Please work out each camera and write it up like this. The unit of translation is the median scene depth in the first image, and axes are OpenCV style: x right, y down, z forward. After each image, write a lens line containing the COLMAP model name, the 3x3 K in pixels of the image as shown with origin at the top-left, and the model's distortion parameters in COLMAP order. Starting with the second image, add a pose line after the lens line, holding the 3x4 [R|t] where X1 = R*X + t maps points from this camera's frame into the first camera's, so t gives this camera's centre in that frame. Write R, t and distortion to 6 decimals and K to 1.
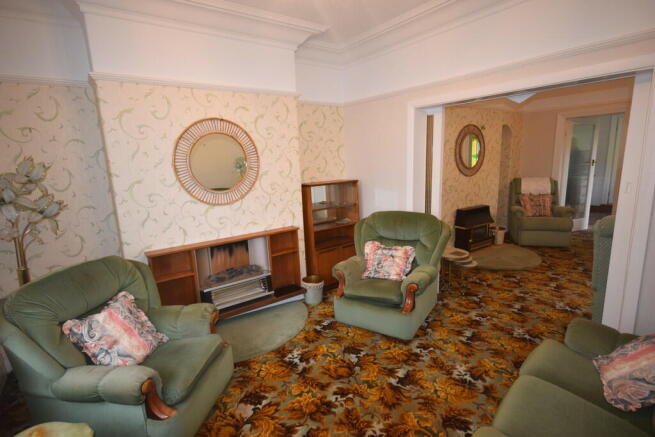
lens RADIAL K [[330.2, 0, 327.5], [0, 330.2, 218.5], [0, 0, 1]] dist [0.003020, 0.000257]
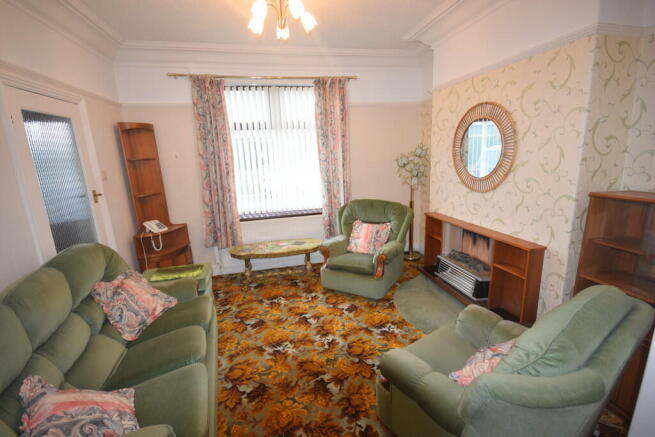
lens RADIAL K [[285.8, 0, 327.5], [0, 285.8, 218.5], [0, 0, 1]] dist [-0.001717, -0.000393]
pose [[-0.377583, 0.267105, -0.886615, 0.802412], [-0.109490, 0.937897, 0.329183, -0.250799], [0.919480, 0.221369, -0.324889, 1.109595]]
